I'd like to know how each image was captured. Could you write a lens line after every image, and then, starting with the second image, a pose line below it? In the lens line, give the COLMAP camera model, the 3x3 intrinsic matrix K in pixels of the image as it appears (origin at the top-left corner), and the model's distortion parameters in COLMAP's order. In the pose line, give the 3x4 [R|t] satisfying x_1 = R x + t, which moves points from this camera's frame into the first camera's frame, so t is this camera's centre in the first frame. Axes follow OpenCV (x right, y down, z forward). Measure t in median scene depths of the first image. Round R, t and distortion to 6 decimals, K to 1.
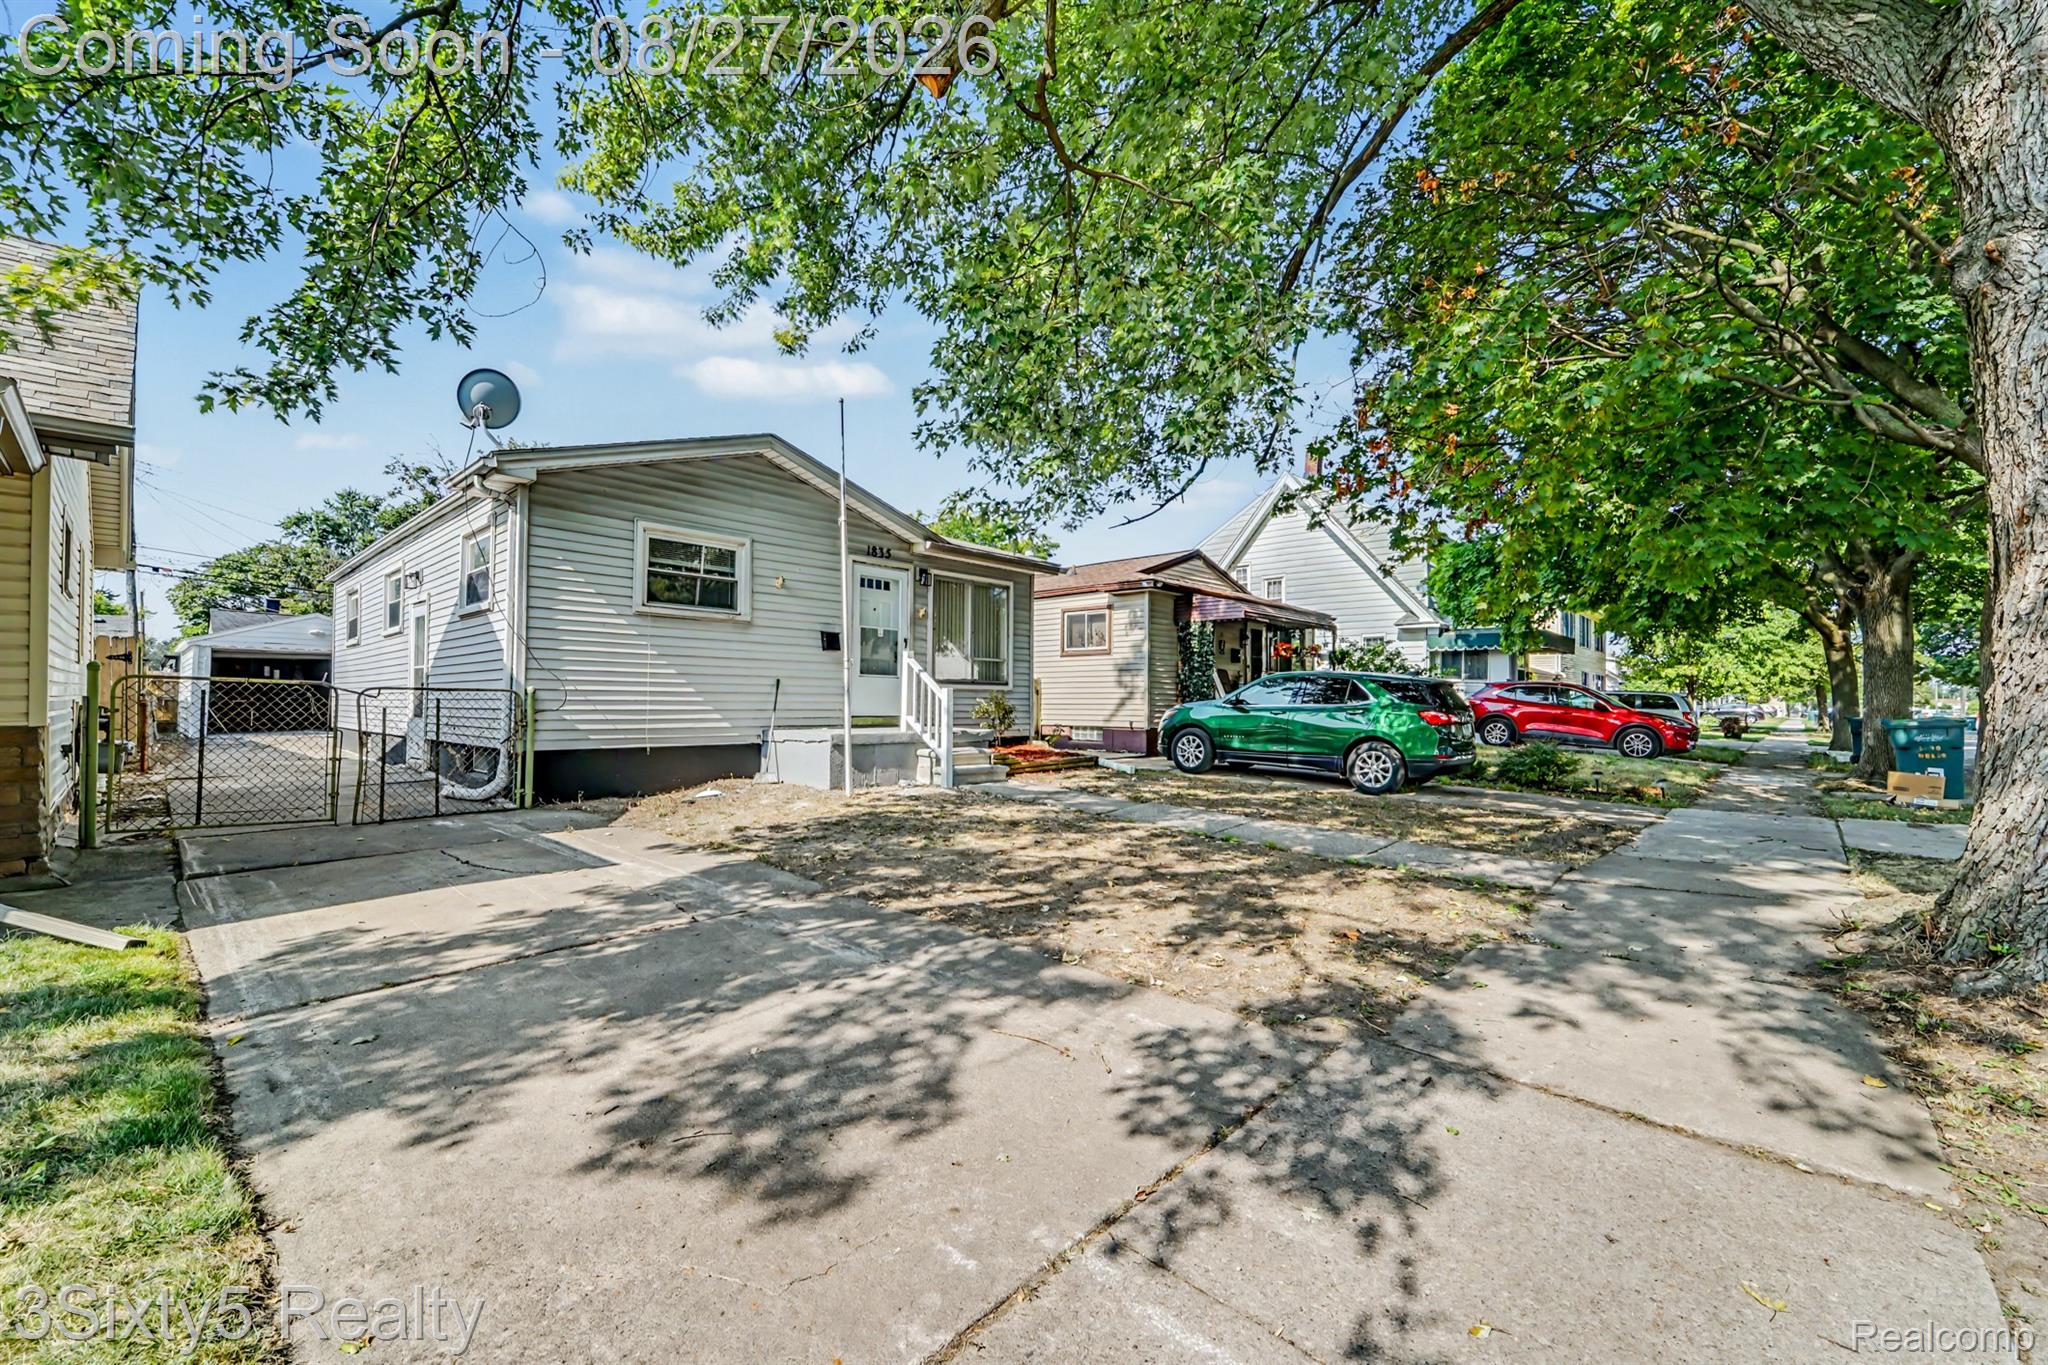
lens RADIAL K [[839.3, 0, 1024.0], [0, 839.3, 682.5], [0, 0, 1]] dist [0.001429, 0.000021]
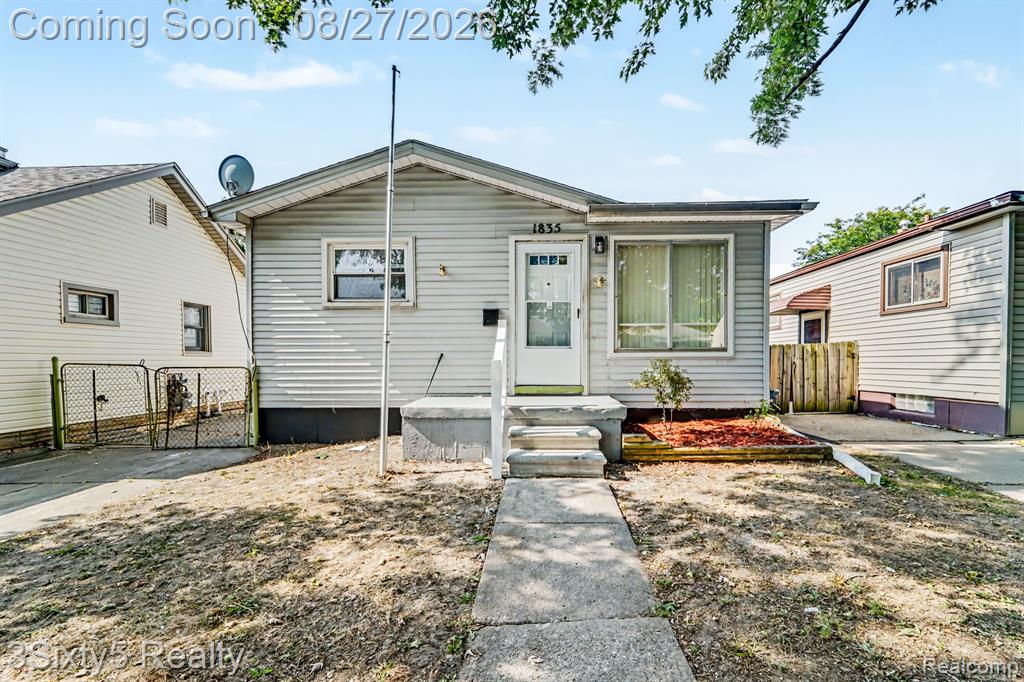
lens RADIAL K [[435.6, 0, 535.2], [0, 435.6, 367.7], [0, 0, 1]] dist [0.000701, -0.000172]
pose [[0.663866, 0.001360, -0.747850, 0.231558], [0.028951, 0.999202, 0.027517, 0.002489], [0.747291, -0.039918, 0.663297, 0.645951]]
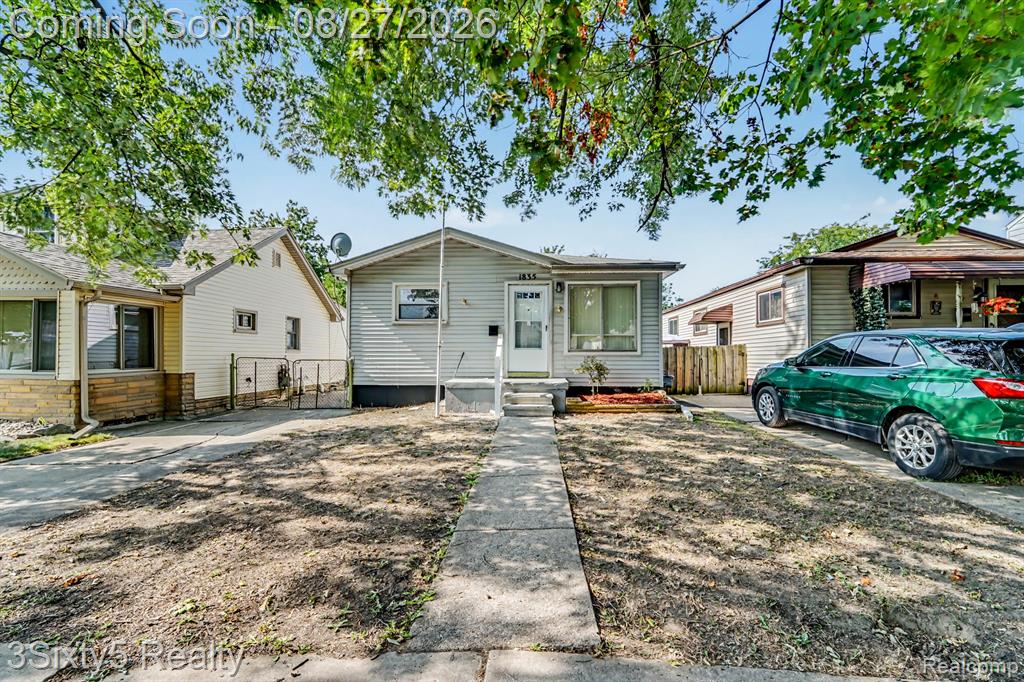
lens RADIAL K [[423.3, 0, 517.6], [0, 423.3, 353.4], [0, 0, 1]] dist [-0.001775, -0.000408]
pose [[0.641607, -0.014315, -0.766900, 0.498812], [0.025423, 0.999673, 0.002610, -0.000758], [0.766612, -0.021171, 0.641762, 0.437026]]
